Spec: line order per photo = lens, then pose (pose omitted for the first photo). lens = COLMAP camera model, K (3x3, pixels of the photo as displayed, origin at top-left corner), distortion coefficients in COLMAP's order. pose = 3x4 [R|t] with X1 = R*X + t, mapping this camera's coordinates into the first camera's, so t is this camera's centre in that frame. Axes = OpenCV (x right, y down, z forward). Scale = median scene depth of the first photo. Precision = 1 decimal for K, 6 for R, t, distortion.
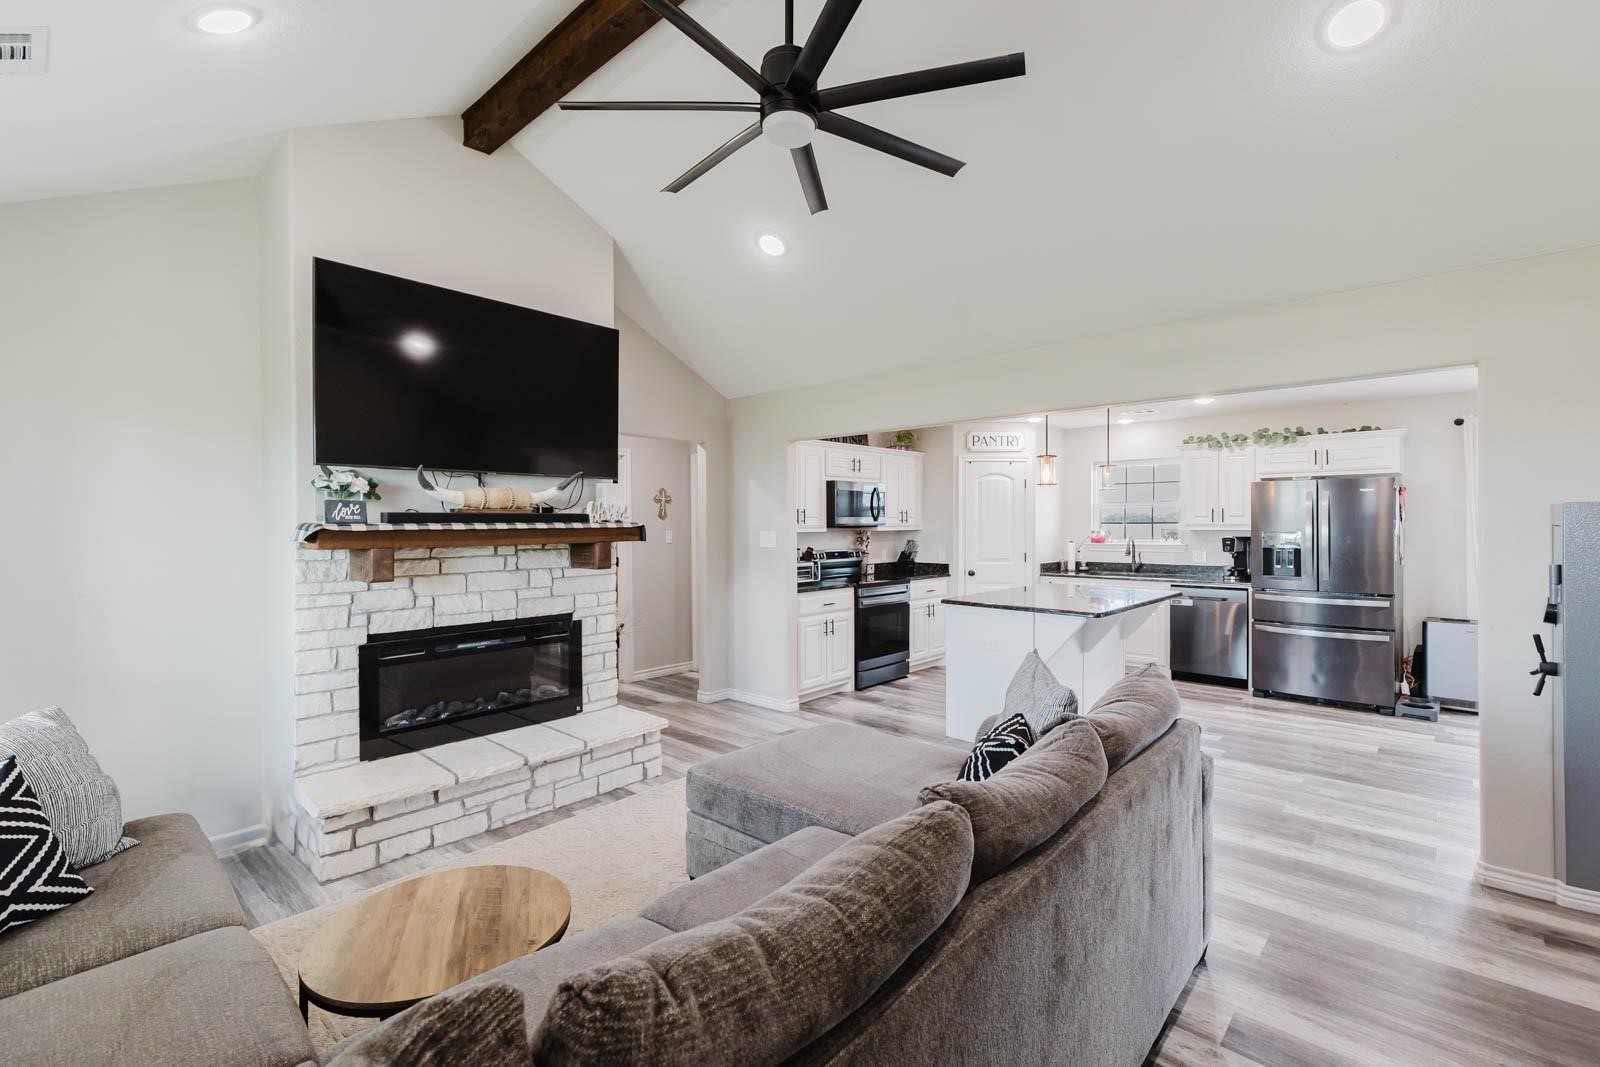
lens RADIAL K [[713.1, 0, 800.9], [0, 713.1, 527.7], [0, 0, 1]] dist [0.004869, 0.000956]
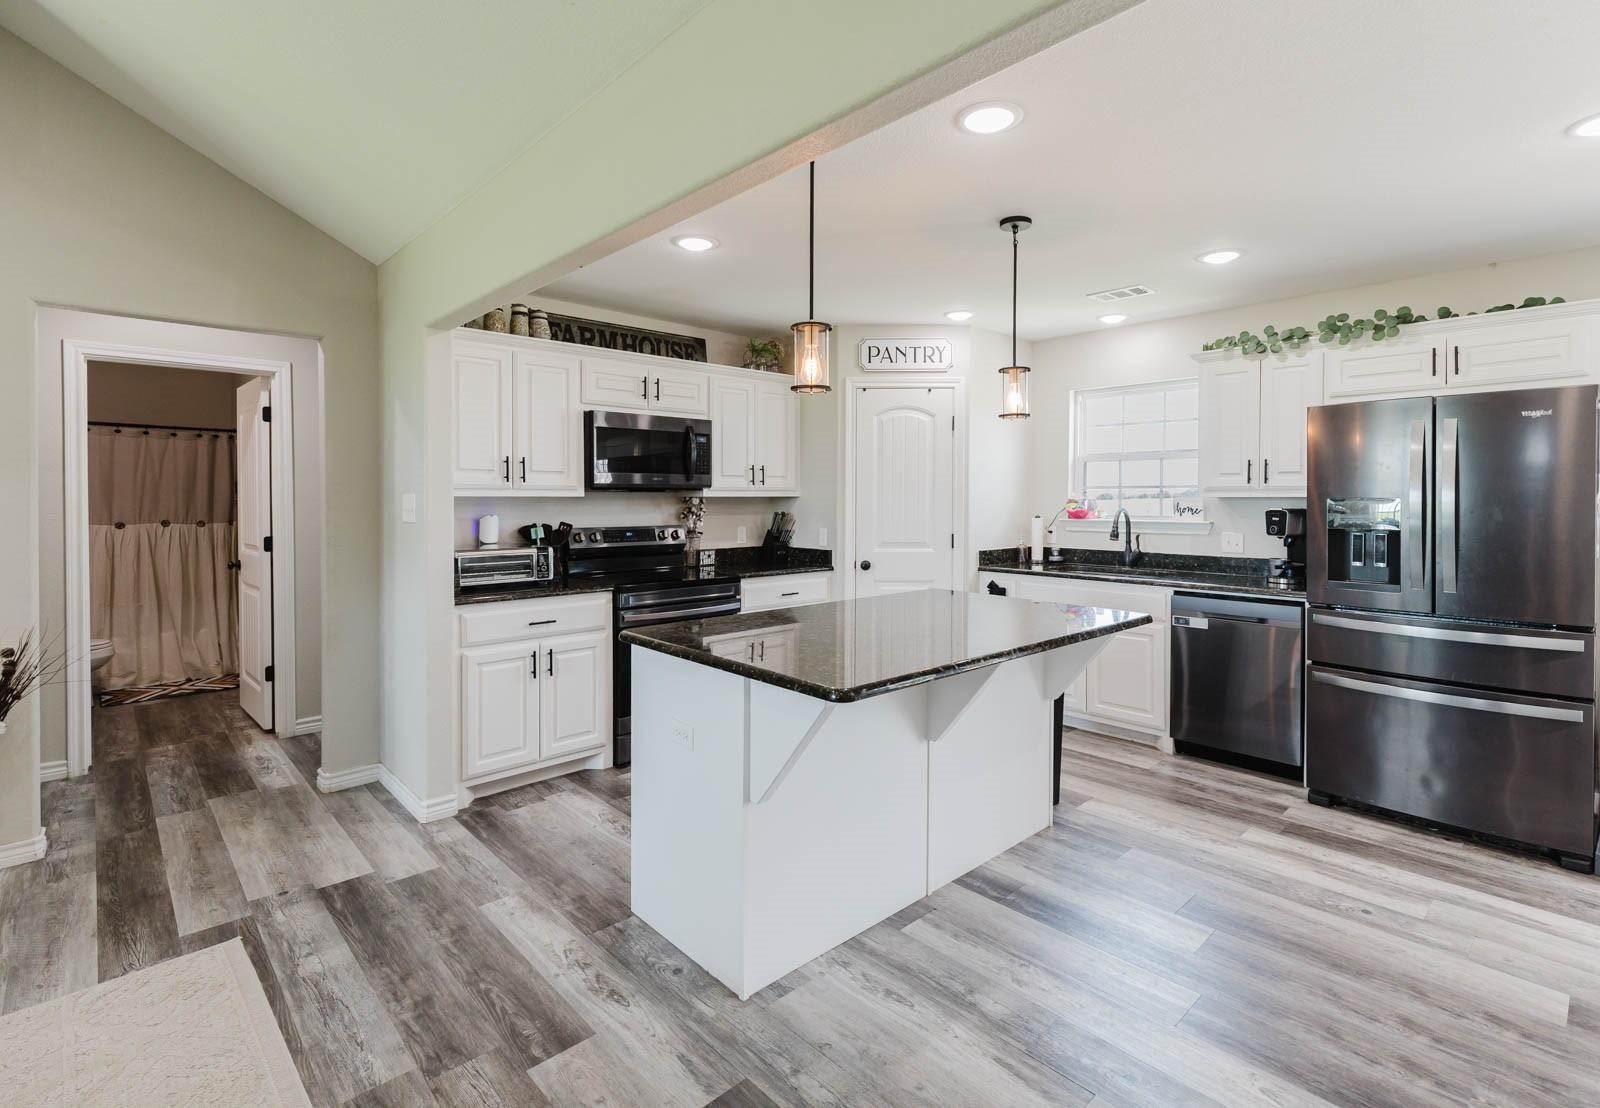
lens RADIAL K [[765.3, 0, 836.6], [0, 765.3, 502.6], [0, 0, 1]] dist [0.013180, -0.001248]
pose [[0.998233, 0.004802, -0.059228, 0.280149], [-0.004712, 0.999988, 0.001659, 0.008243], [0.059235, -0.001377, 0.998243, 0.360548]]
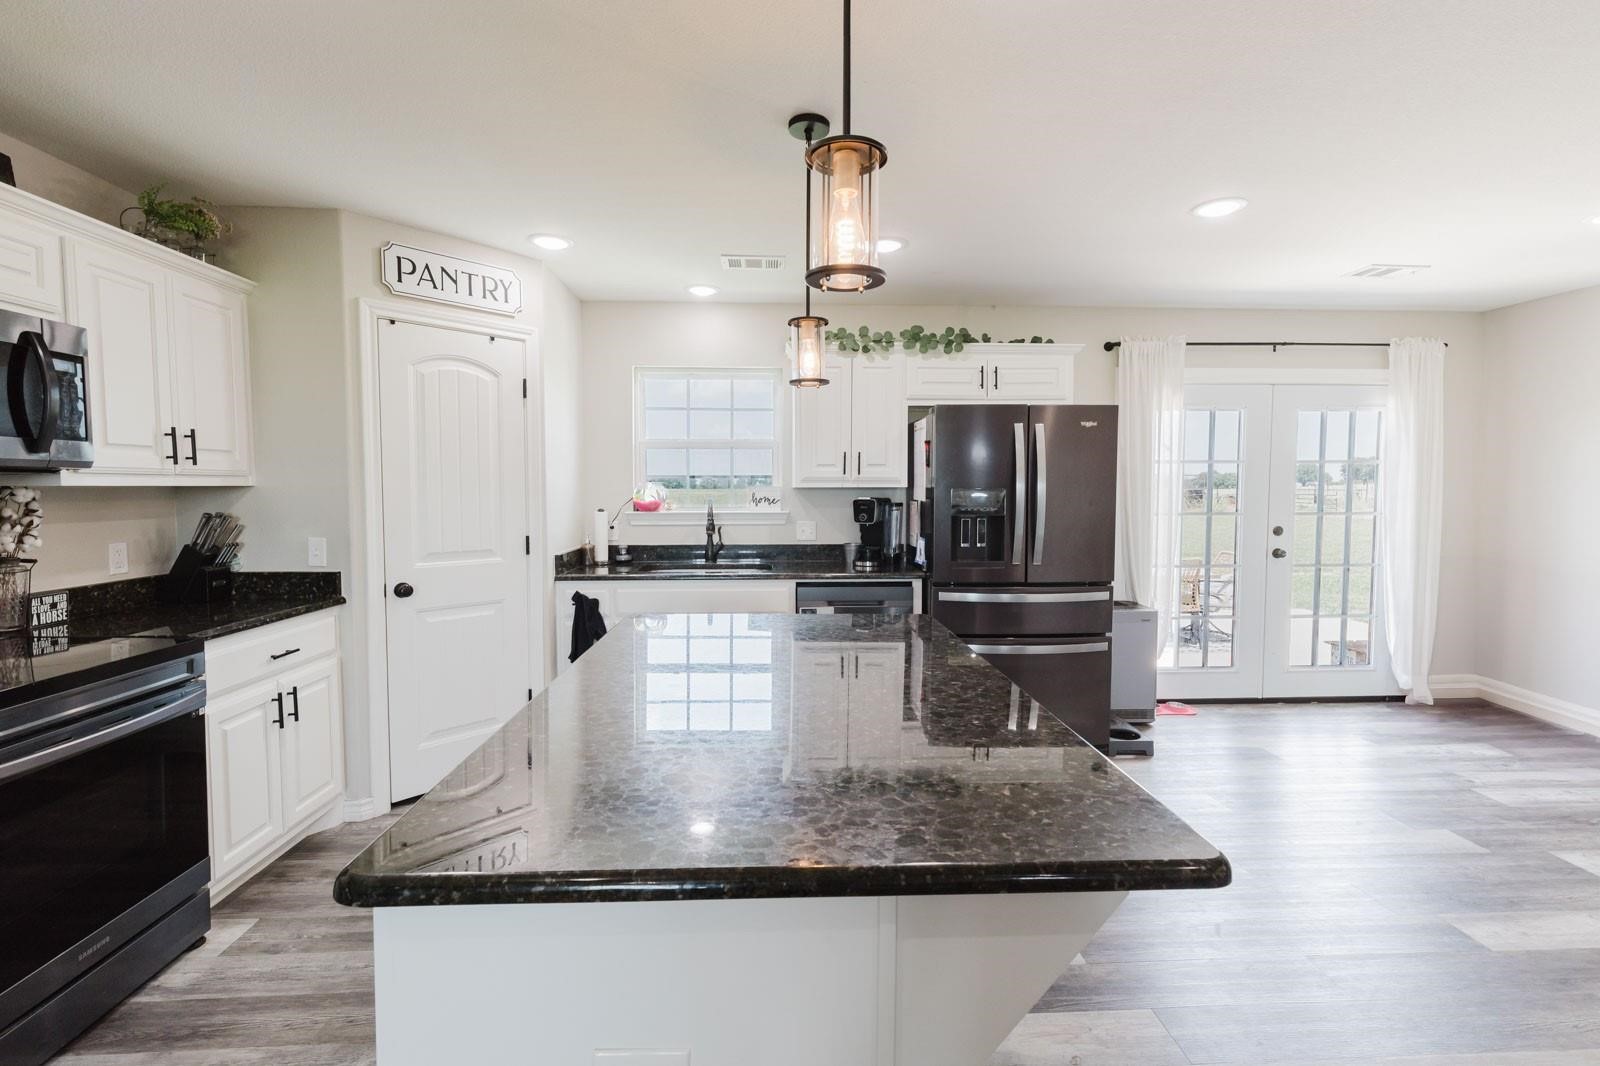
lens RADIAL K [[713.1, 0, 800.9], [0, 713.1, 523.8], [0, 0, 1]] dist [0.004869, 0.000956]
pose [[0.697155, -0.032485, 0.716184, 0.114302], [0.000768, 0.999006, 0.044566, 0.007223], [-0.716920, -0.030520, 0.696487, 0.600619]]
